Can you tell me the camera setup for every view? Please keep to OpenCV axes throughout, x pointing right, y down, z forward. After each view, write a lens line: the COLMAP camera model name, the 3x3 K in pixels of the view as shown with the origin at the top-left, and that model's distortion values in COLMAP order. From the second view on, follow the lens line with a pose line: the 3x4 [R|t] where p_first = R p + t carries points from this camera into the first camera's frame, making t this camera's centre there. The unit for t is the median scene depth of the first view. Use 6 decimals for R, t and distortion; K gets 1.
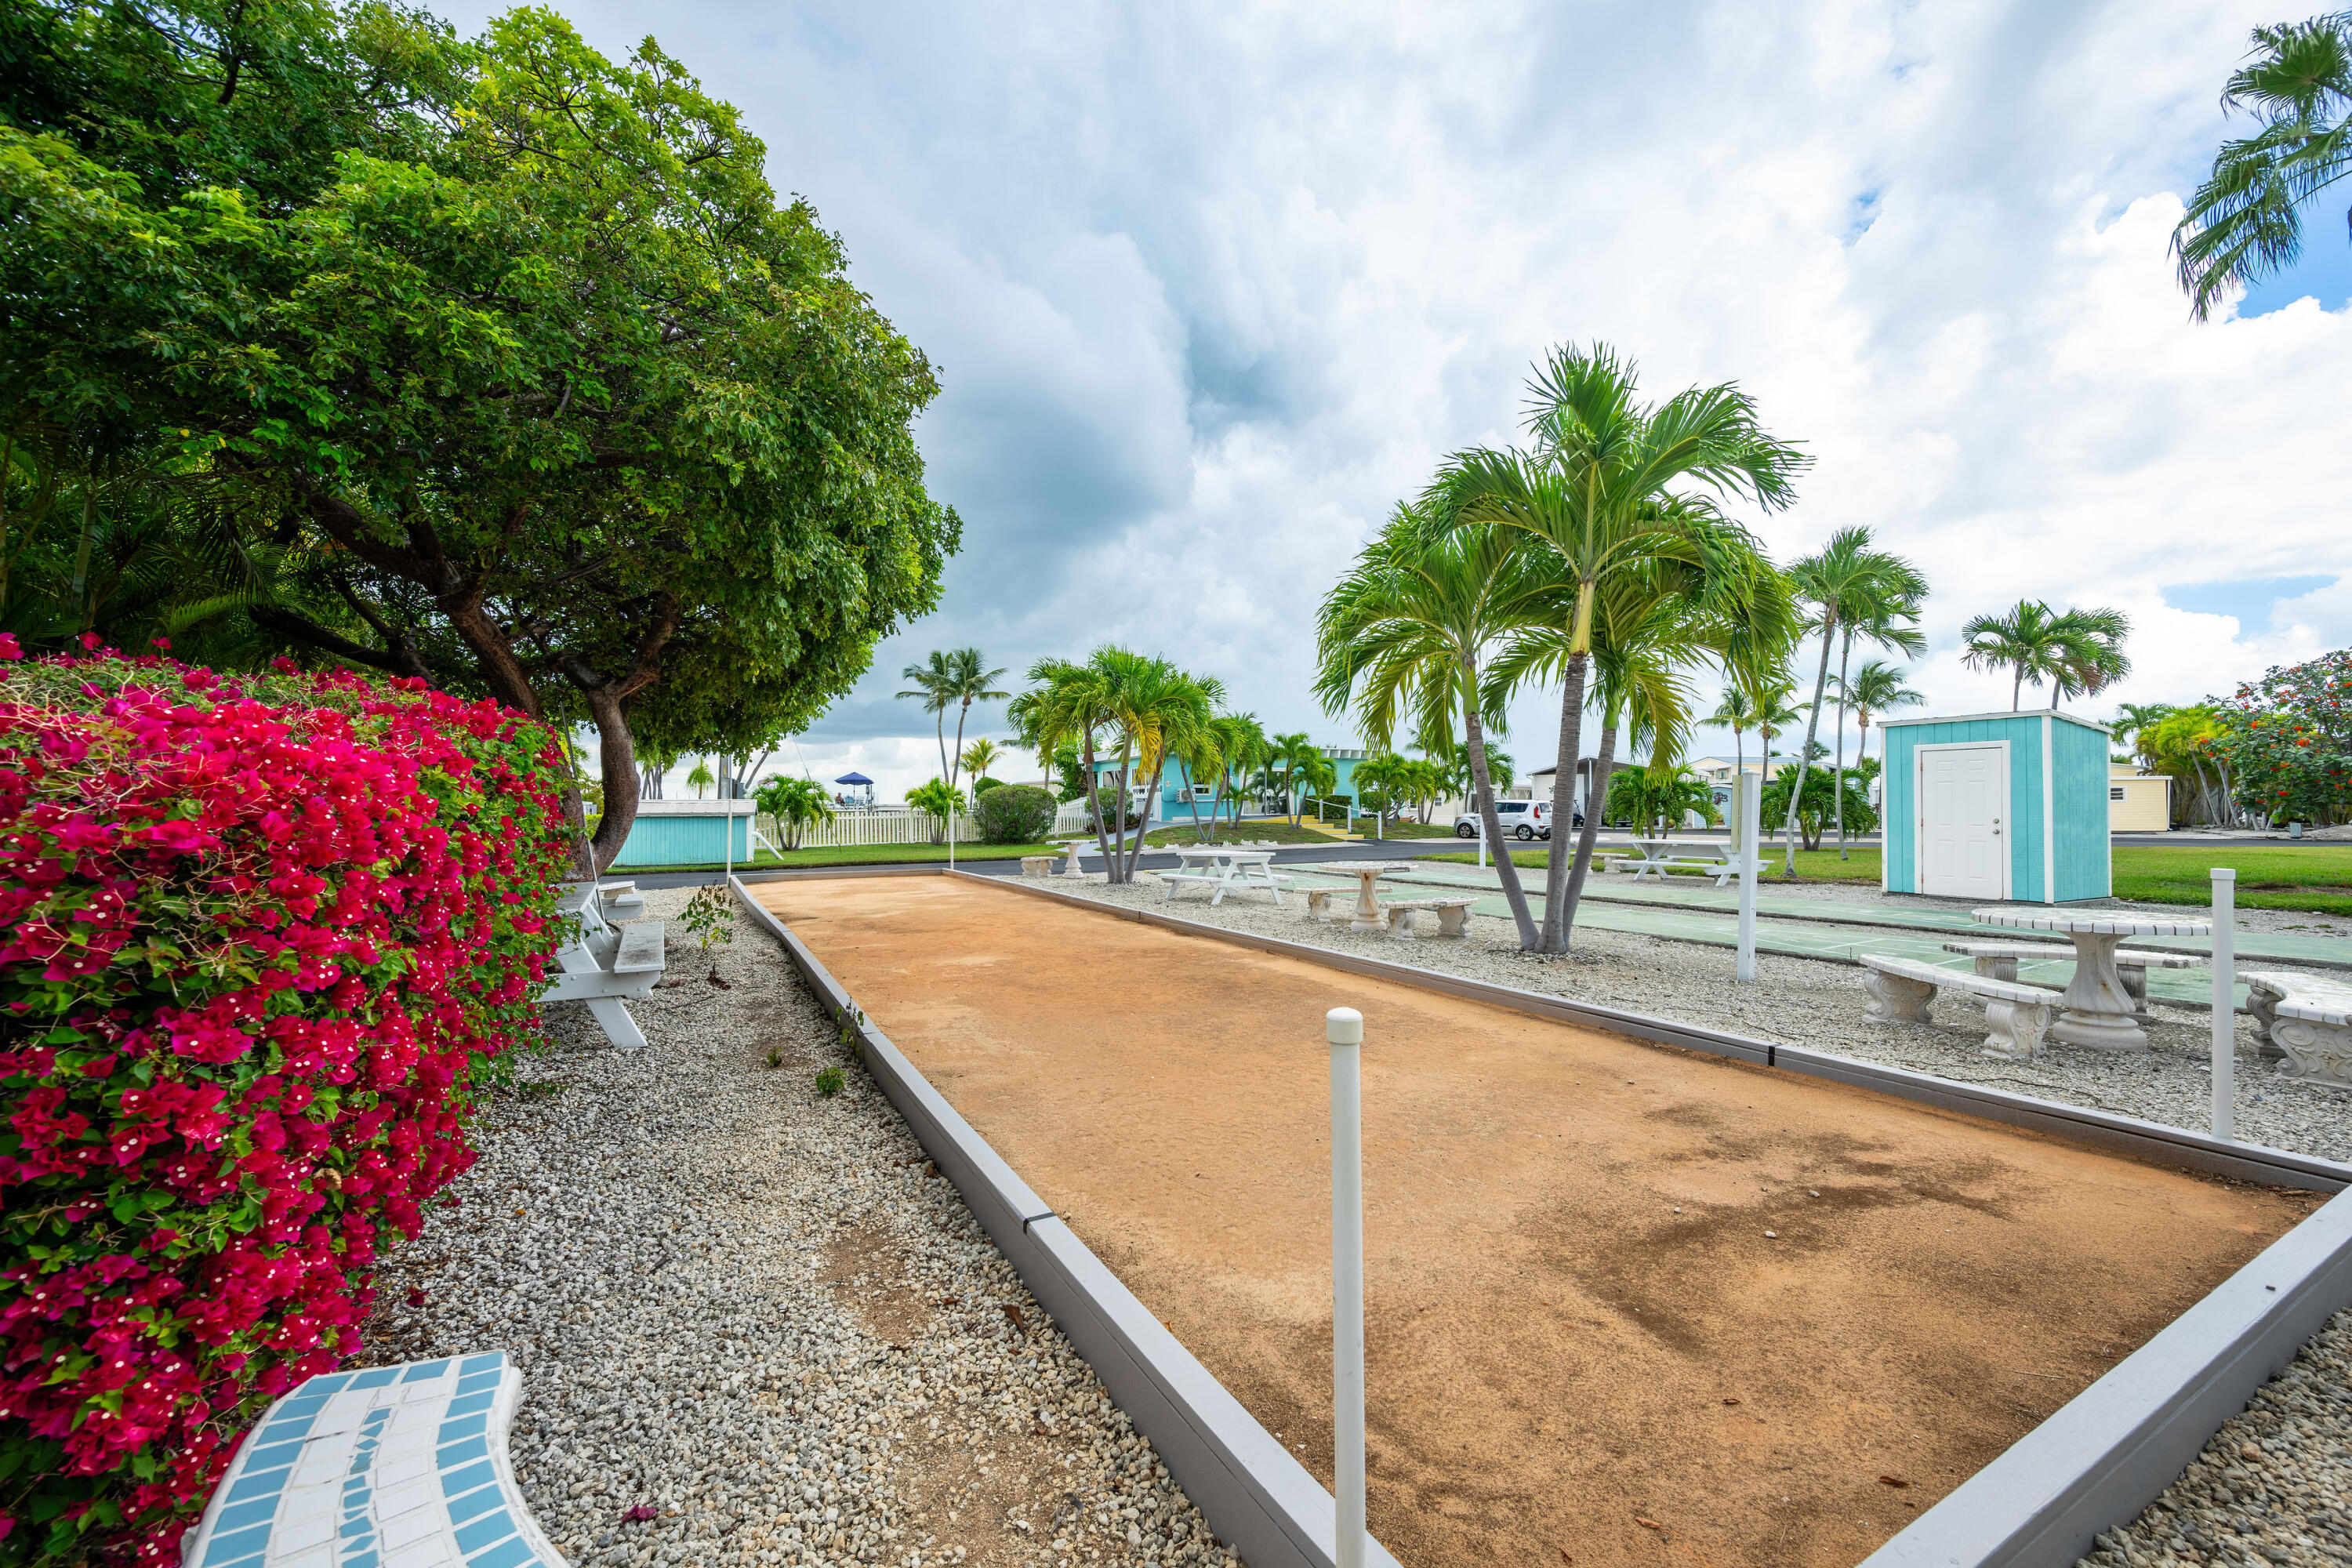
lens RADIAL K [[918.5, 0, 1175.7], [0, 918.5, 790.8], [0, 0, 1]] dist [-0.000994, 0.000178]
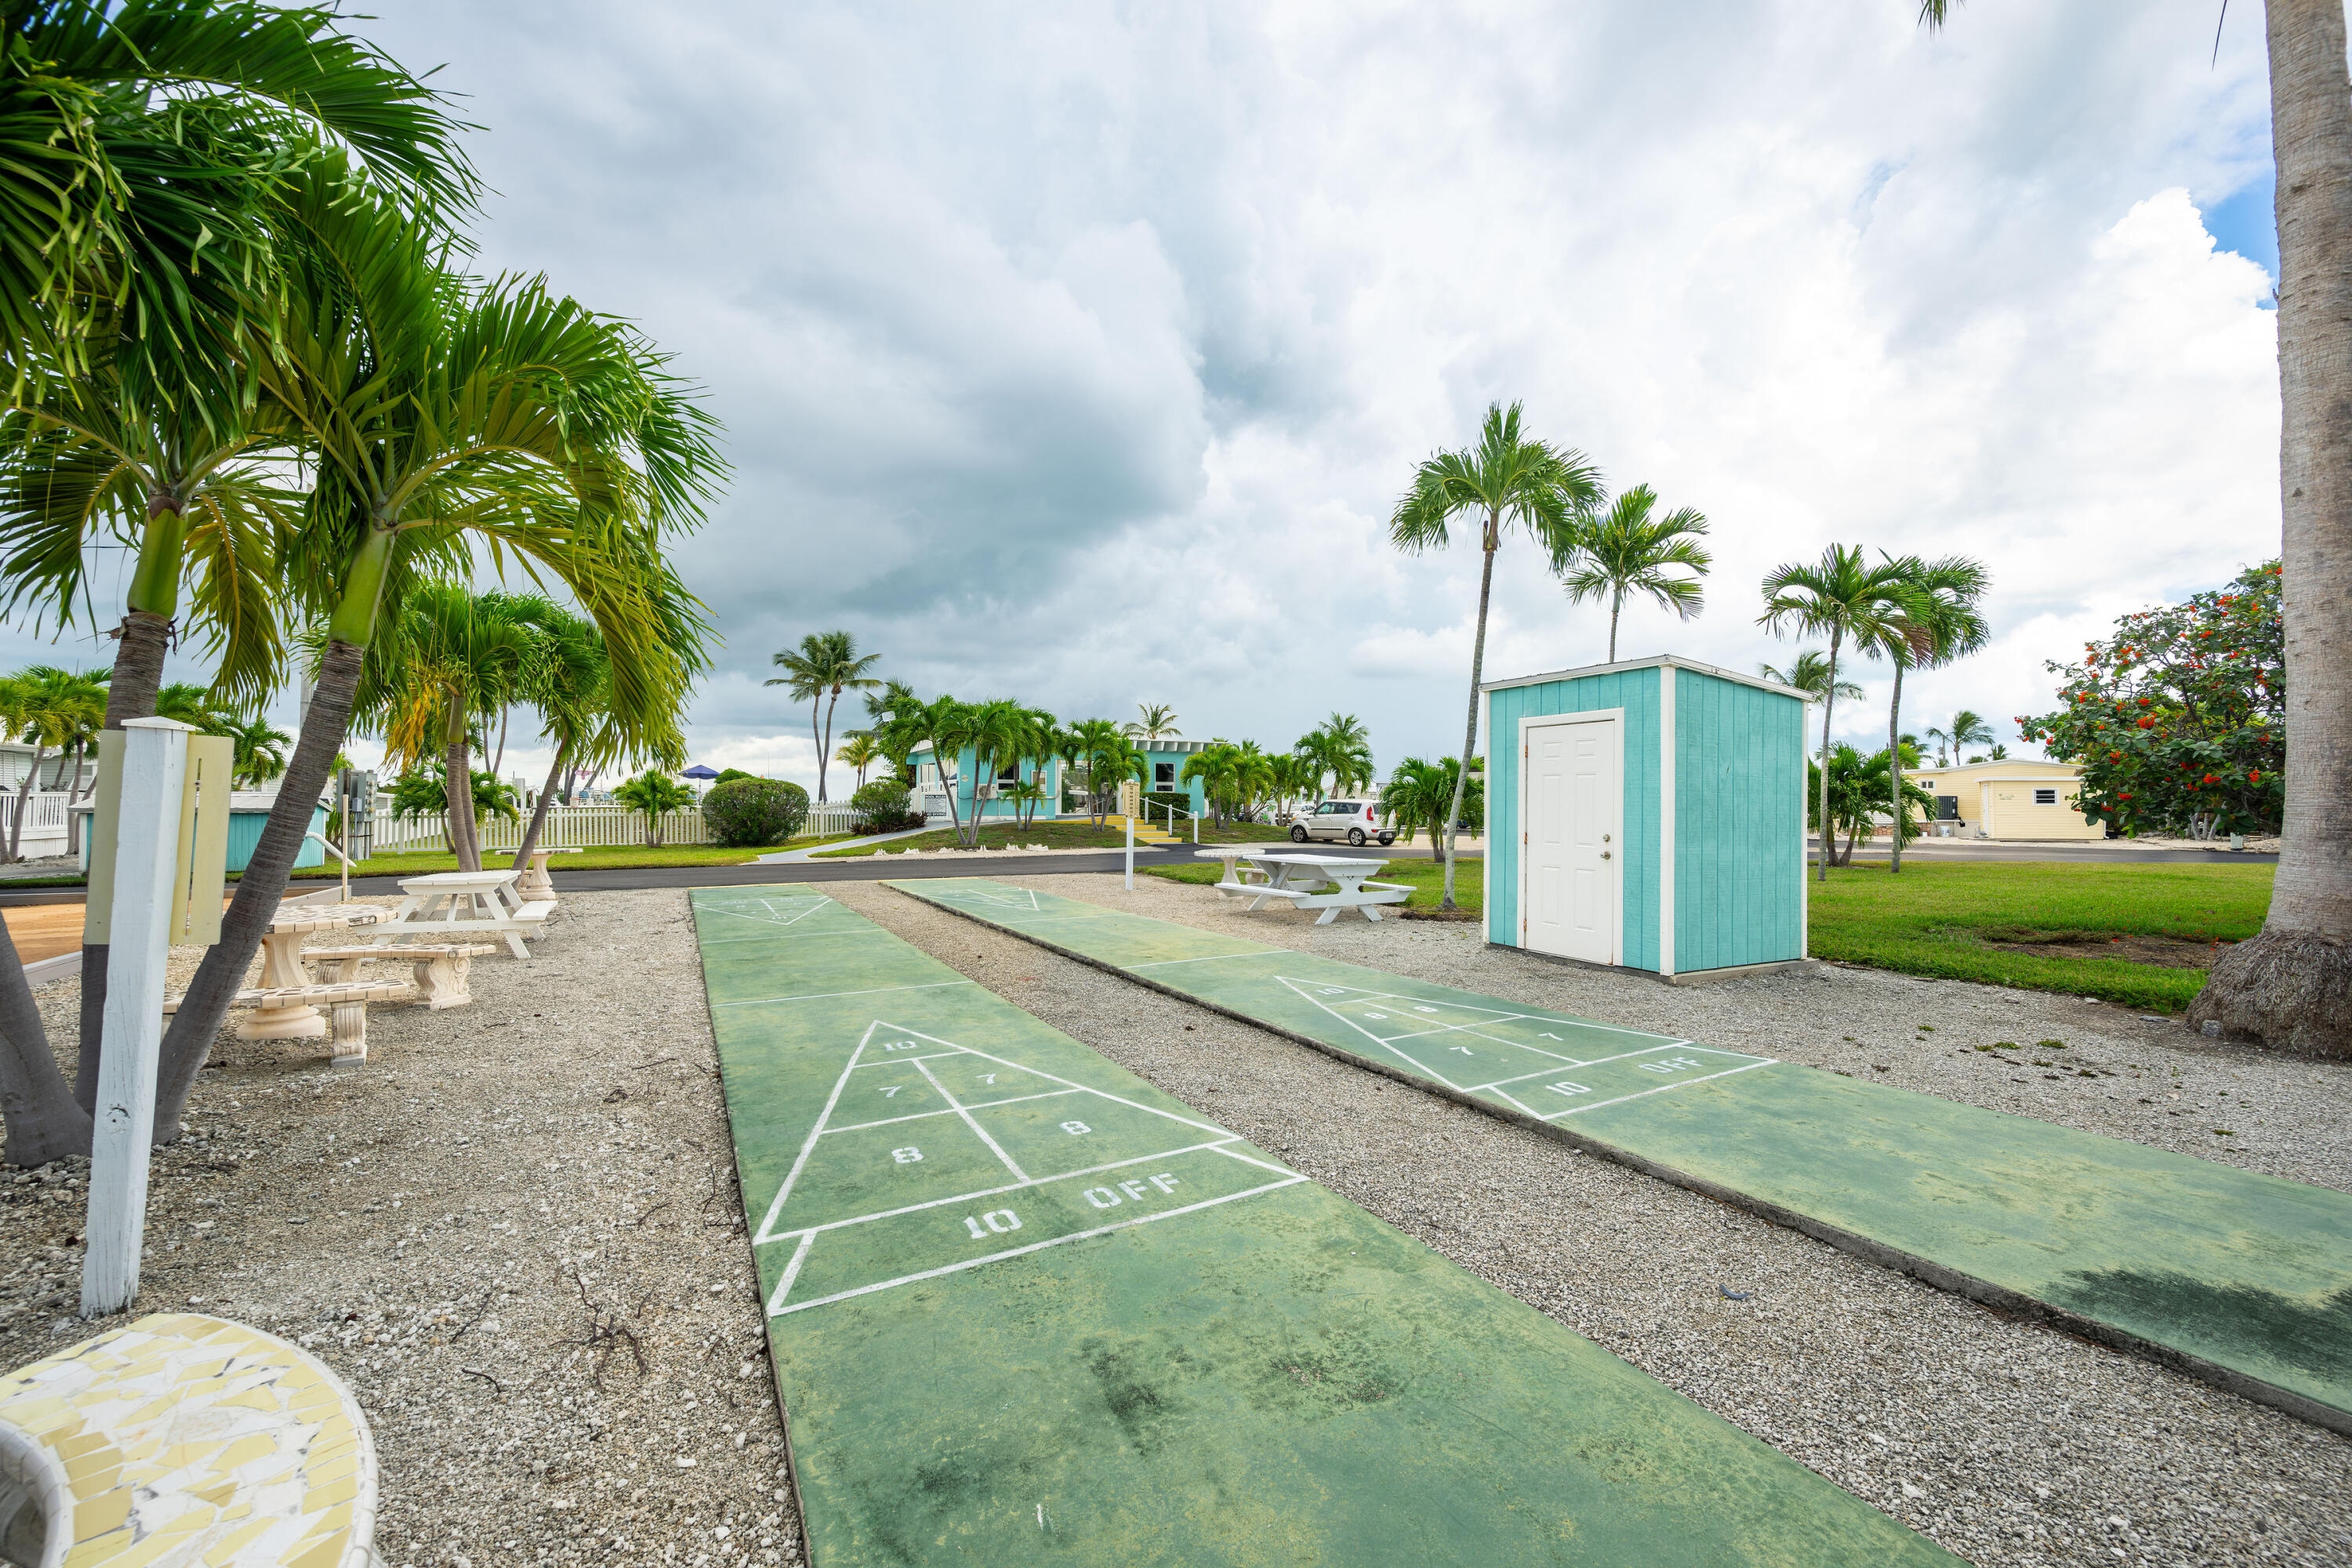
lens RADIAL K [[918.5, 0, 1184.9], [0, 918.5, 796.6], [0, 0, 1]] dist [-0.000994, 0.000178]
pose [[0.999979, 0.005247, 0.003710, 0.227546], [-0.005282, 0.999941, 0.009543, -0.000093], [-0.003660, -0.009563, 0.999948, 0.141130]]
